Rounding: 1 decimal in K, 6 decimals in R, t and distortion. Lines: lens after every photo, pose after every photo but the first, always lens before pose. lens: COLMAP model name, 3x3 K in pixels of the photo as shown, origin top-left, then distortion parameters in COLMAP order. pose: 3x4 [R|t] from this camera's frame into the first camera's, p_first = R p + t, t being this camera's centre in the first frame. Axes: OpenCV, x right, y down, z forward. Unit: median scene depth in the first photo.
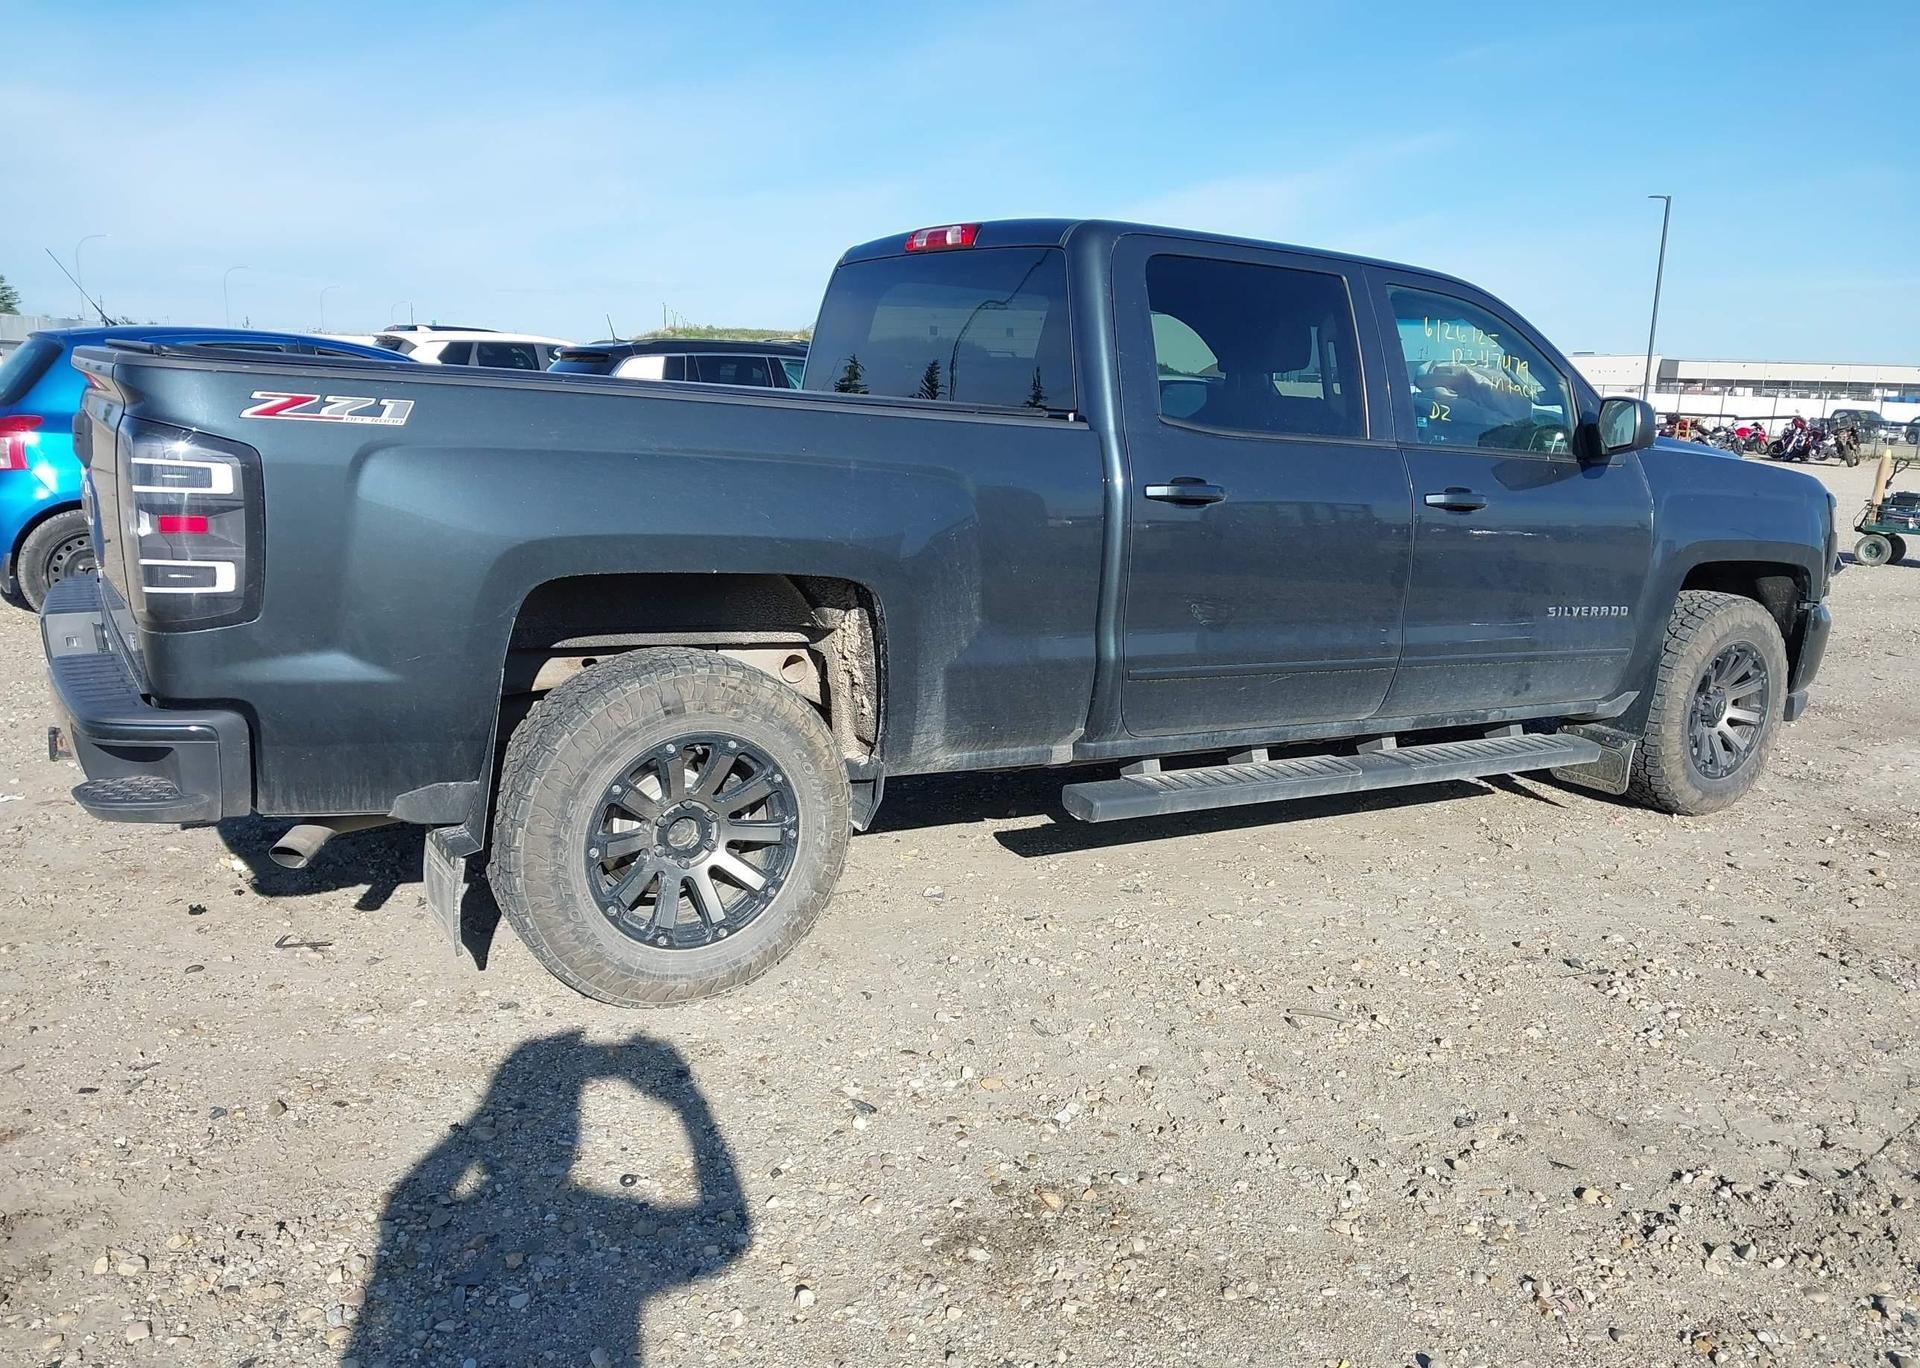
lens RADIAL K [[1521.5, 0, 1004.4], [0, 1521.5, 684.8], [0, 0, 1]] dist [0.055211, -0.045947]
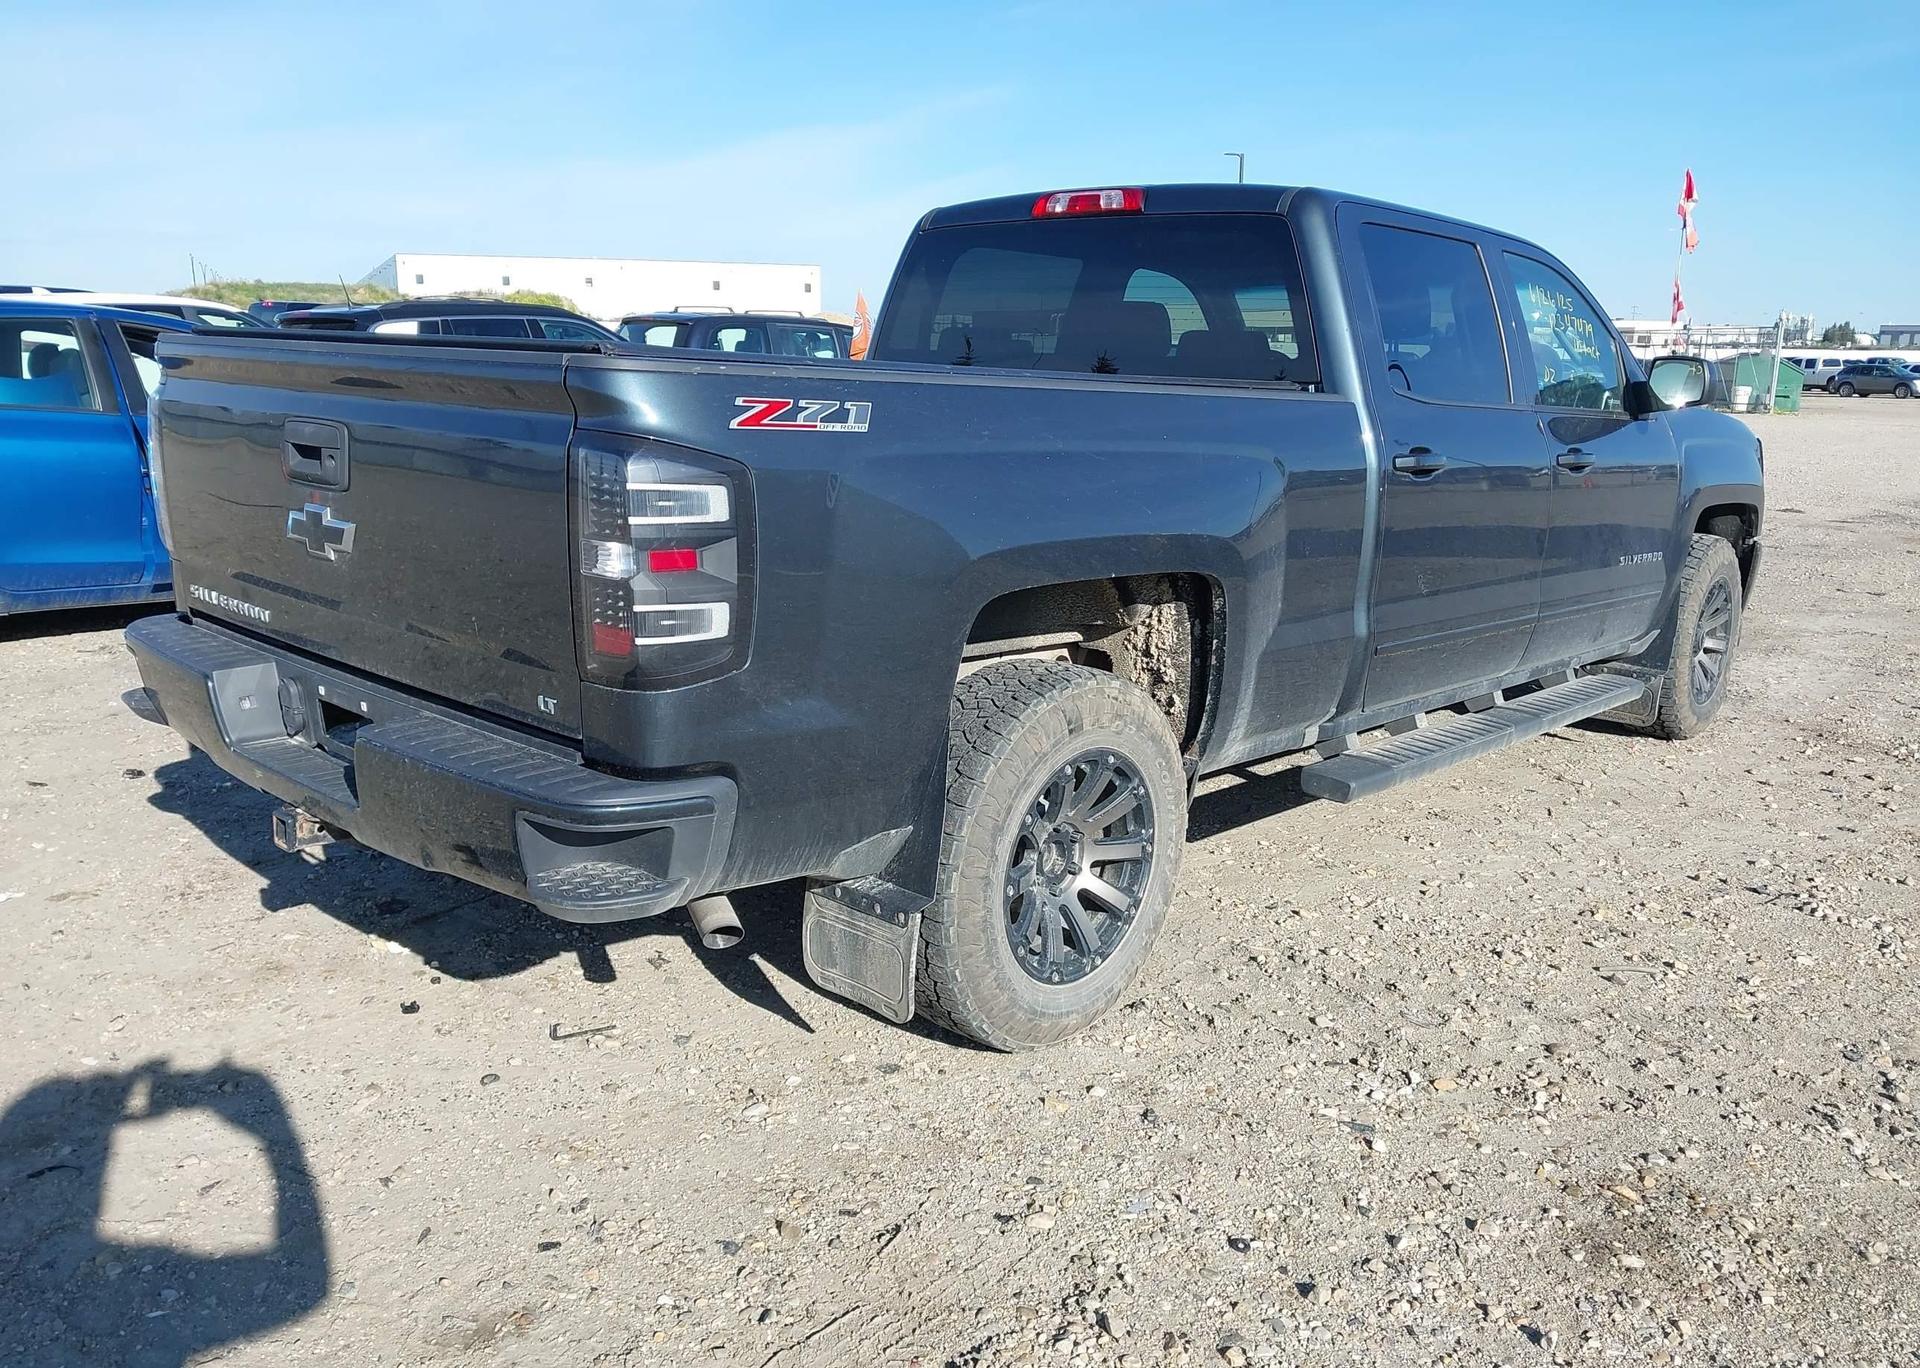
lens RADIAL K [[1521.5, 0, 992.5], [0, 1521.5, 692.2], [0, 0, 1]] dist [0.055211, -0.045947]
pose [[0.963998, -0.077309, 0.254424, -0.467313], [0.068467, 0.996707, 0.043441, -0.045419], [-0.256945, -0.024457, 0.966117, 0.119924]]
